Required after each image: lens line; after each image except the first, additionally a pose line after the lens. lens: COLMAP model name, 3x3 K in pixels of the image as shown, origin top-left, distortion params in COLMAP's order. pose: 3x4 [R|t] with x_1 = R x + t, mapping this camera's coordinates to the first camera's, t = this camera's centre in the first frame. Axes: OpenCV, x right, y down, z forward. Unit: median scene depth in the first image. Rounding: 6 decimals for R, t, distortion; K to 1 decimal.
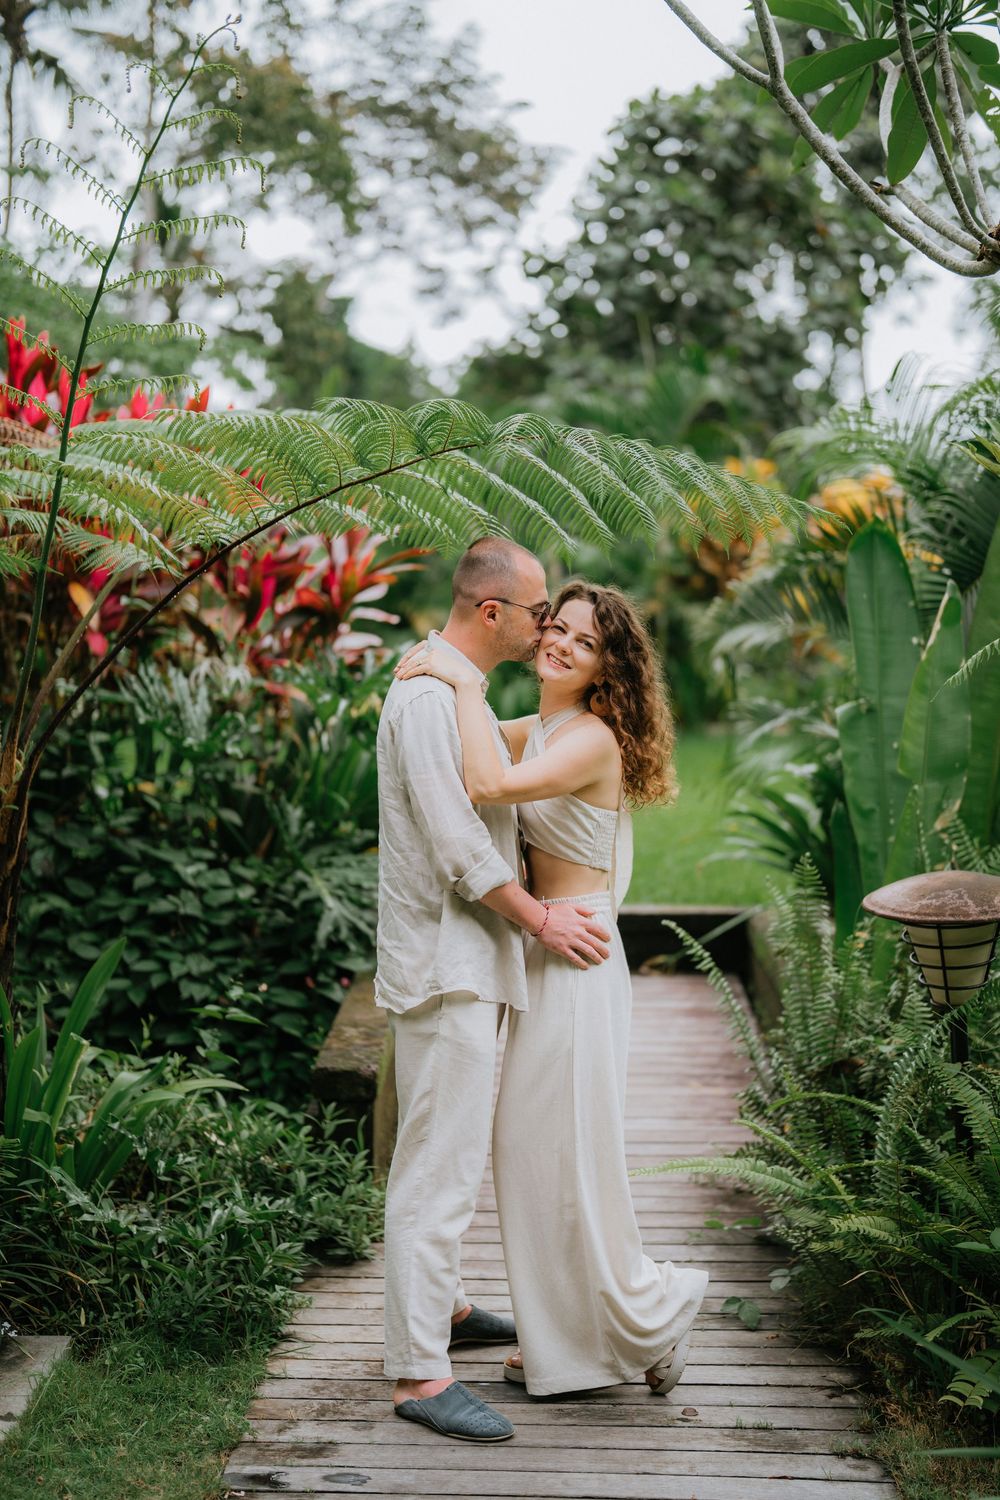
lens RADIAL K [[2034.3, 0, 499.6], [0, 2034.3, 764.9], [0, 0, 1]] dist [-0.003698, 0.000000]
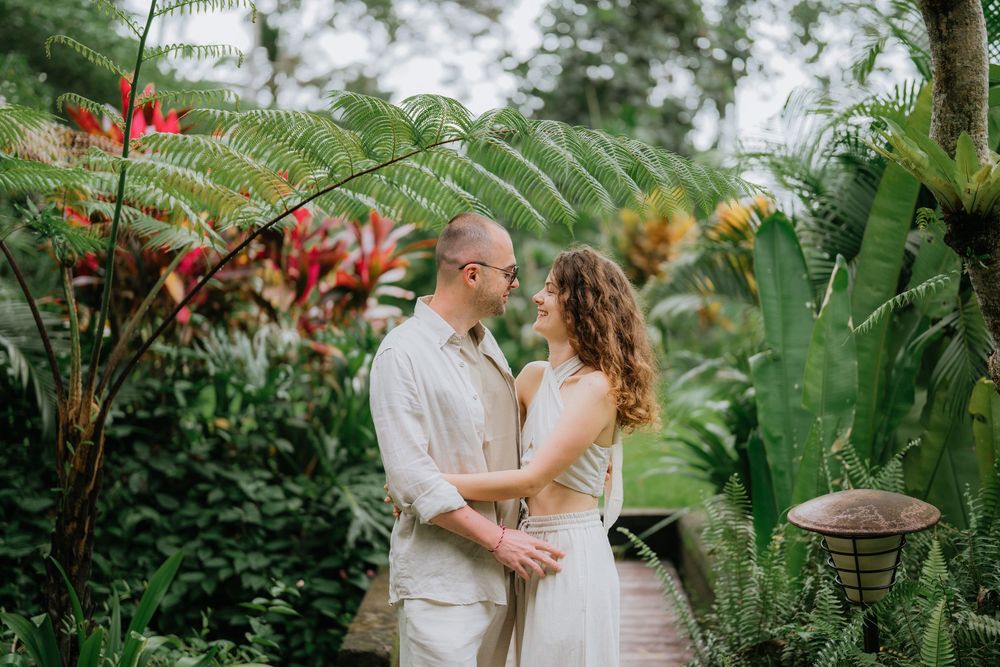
lens RADIAL K [[1356.2, 0, 499.3], [0, 1356.2, 376.0], [0, 0, 1]] dist [-0.003698, 0.000000]
pose [[0.999958, -0.008870, 0.002283, 0.004565], [0.008913, 0.999768, -0.019618, -0.000822], [-0.002108, 0.019638, 0.999805, 0.131379]]
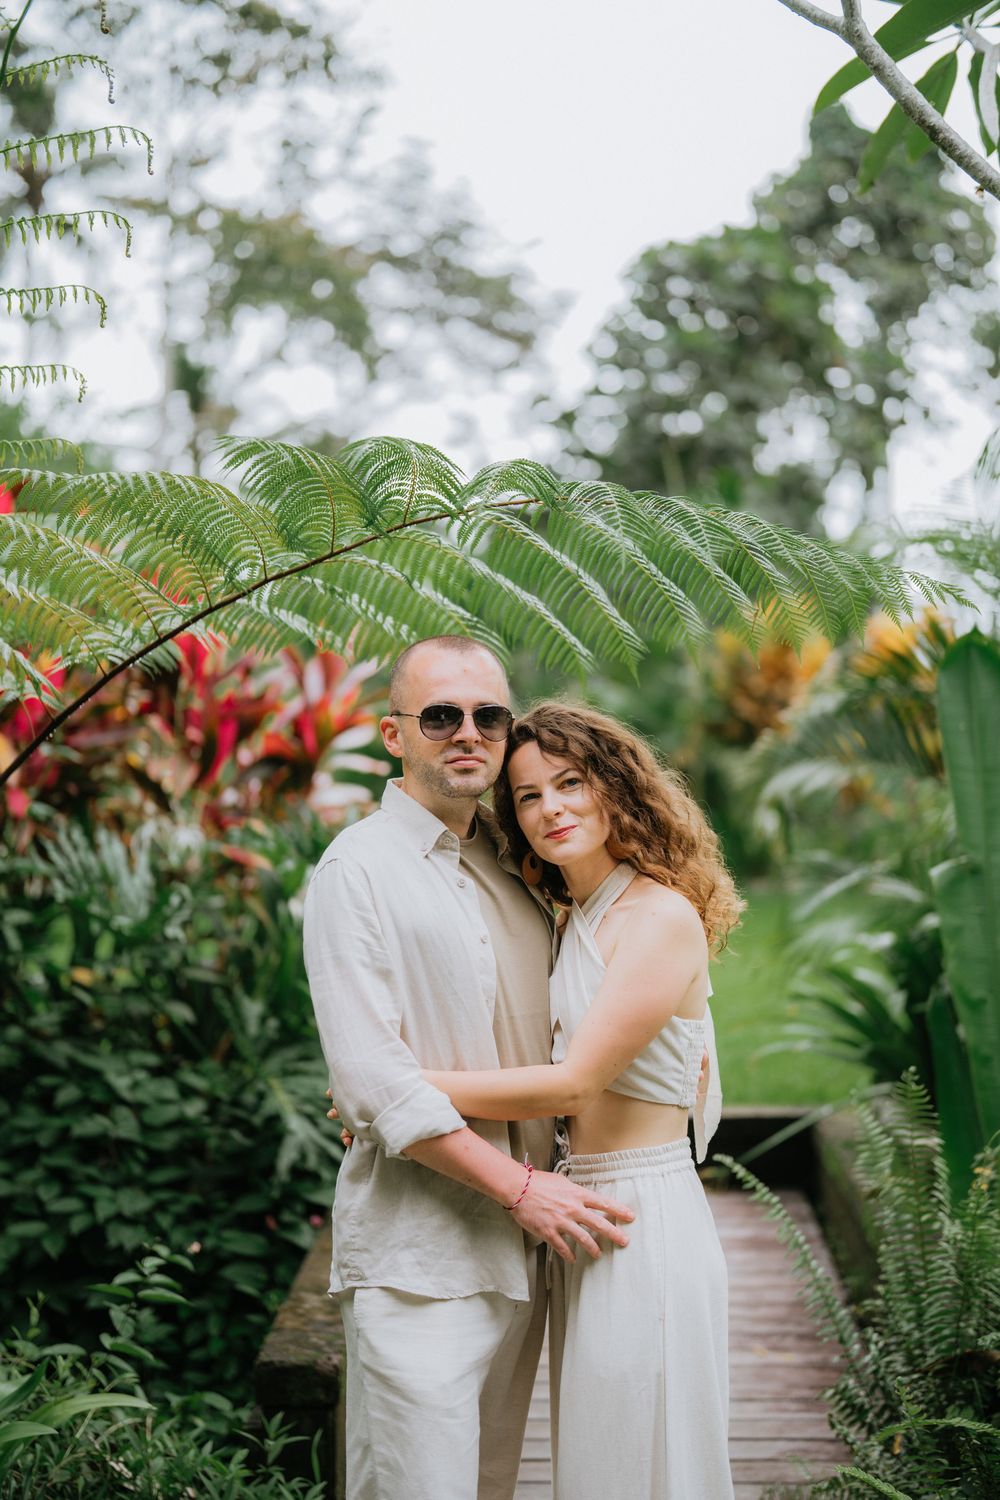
lens RADIAL K [[2034.3, 0, 483.9], [0, 2034.3, 813.3], [0, 0, 1]] dist [-0.003698, 0.000000]
pose [[0.999594, -0.016397, -0.023282, 0.010442], [0.015157, 0.998509, -0.052440, -0.009694], [0.024107, 0.052066, 0.998353, 0.190367]]
